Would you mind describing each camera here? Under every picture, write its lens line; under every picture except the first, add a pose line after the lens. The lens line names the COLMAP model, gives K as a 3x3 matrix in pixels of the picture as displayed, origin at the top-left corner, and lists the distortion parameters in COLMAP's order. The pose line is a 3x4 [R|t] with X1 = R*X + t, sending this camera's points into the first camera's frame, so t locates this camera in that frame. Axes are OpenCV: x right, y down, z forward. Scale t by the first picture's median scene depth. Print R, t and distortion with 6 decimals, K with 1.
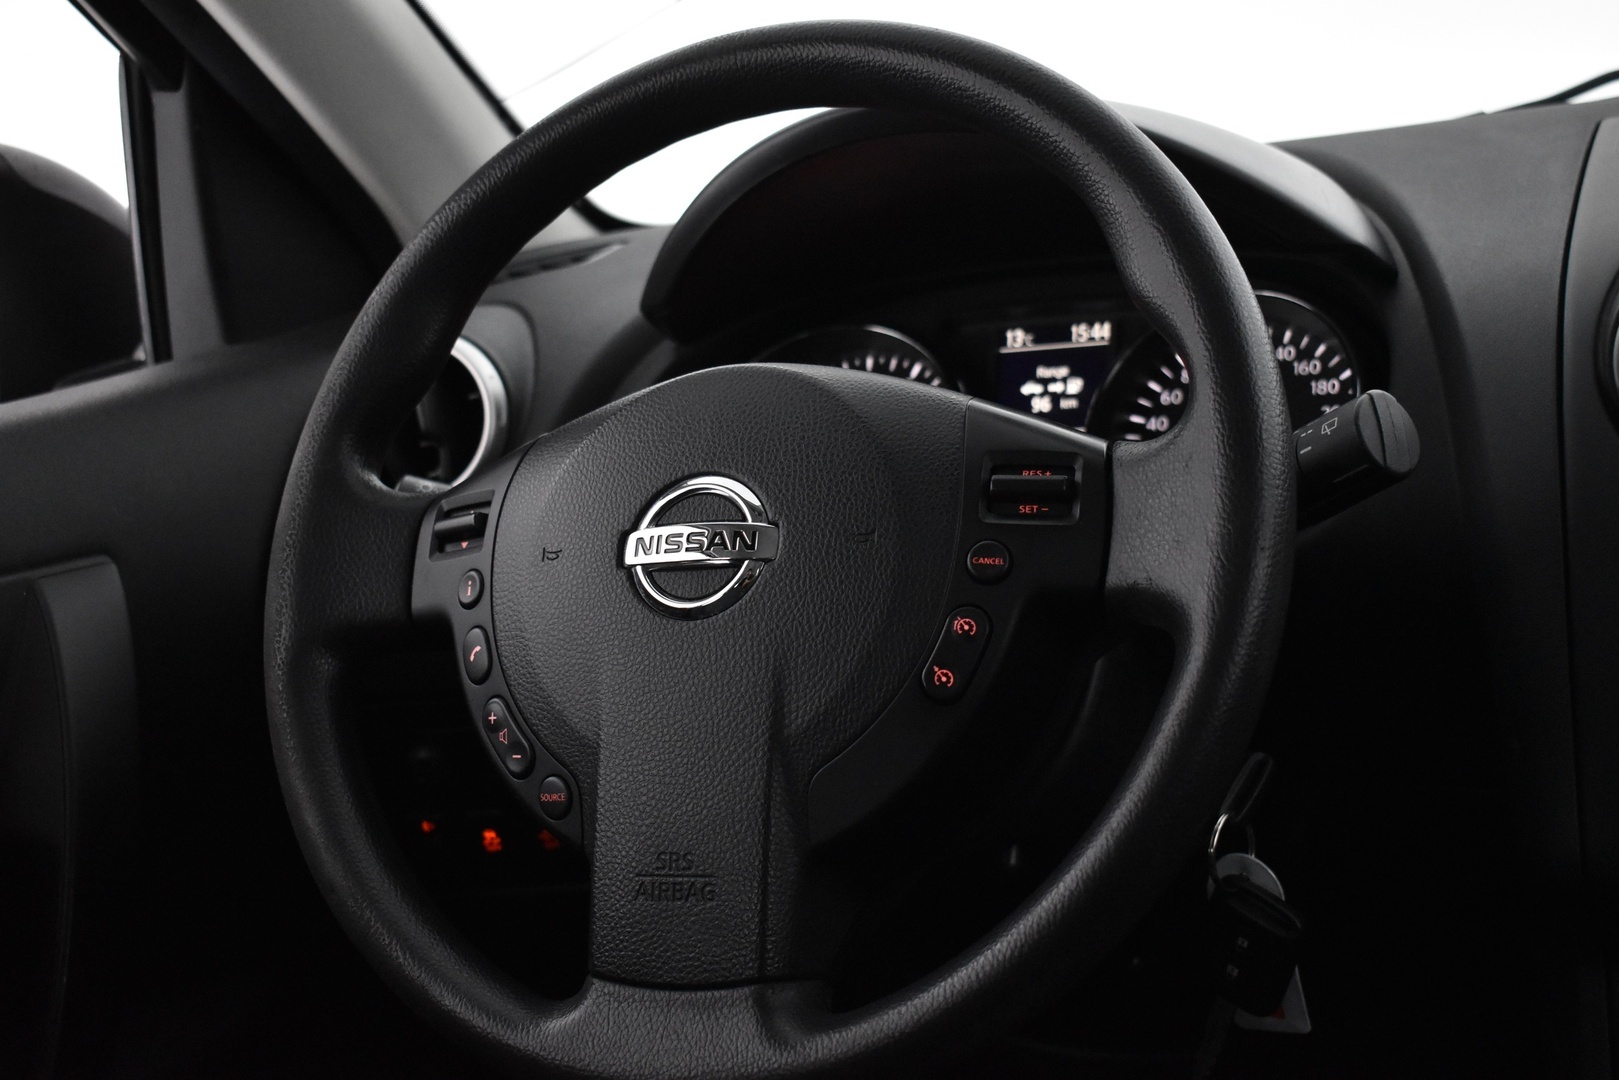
lens RADIAL K [[2384.9, 0, 809.5], [0, 2384.9, 540.0], [0, 0, 1]] dist [-0.025022, -0.030795]
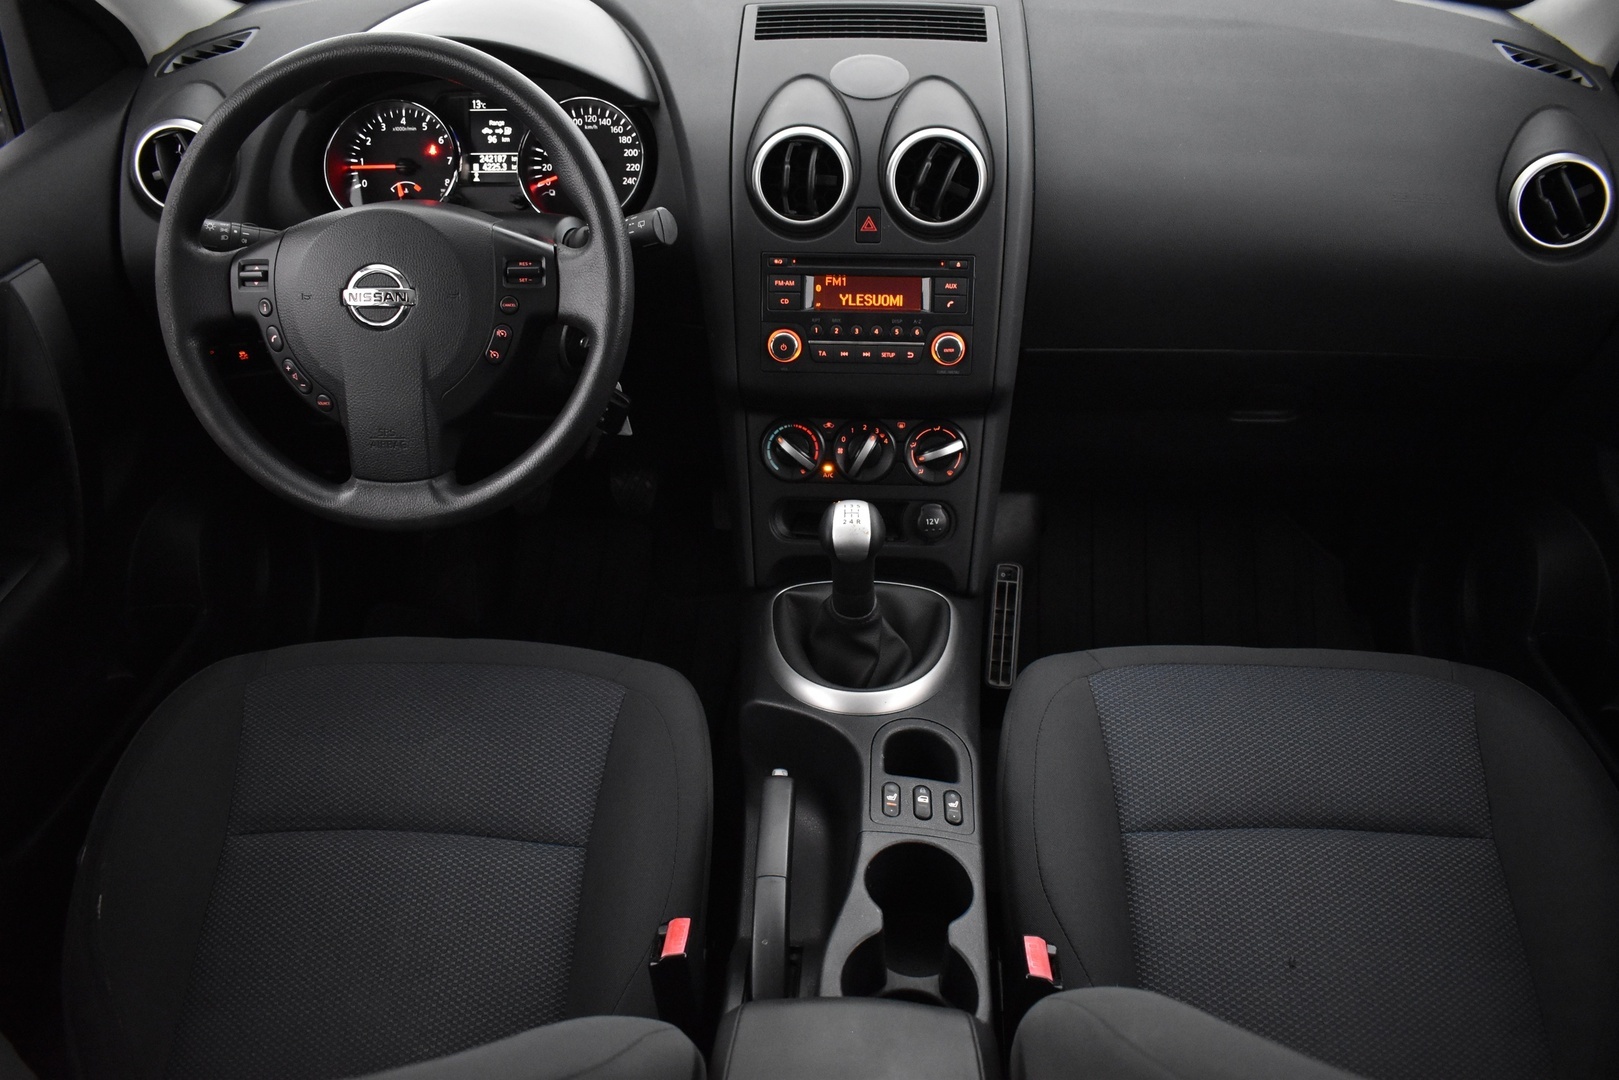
lens RADIAL K [[1347.3, 0, 809.5], [0, 1347.3, 540.0], [0, 0, 1]] dist [-0.002433, -0.079028]
pose [[0.925894, -0.134839, 0.352899, -0.149533], [-0.041803, 0.891829, 0.450437, -0.386758], [-0.375463, -0.431809, 0.820103, -0.323548]]
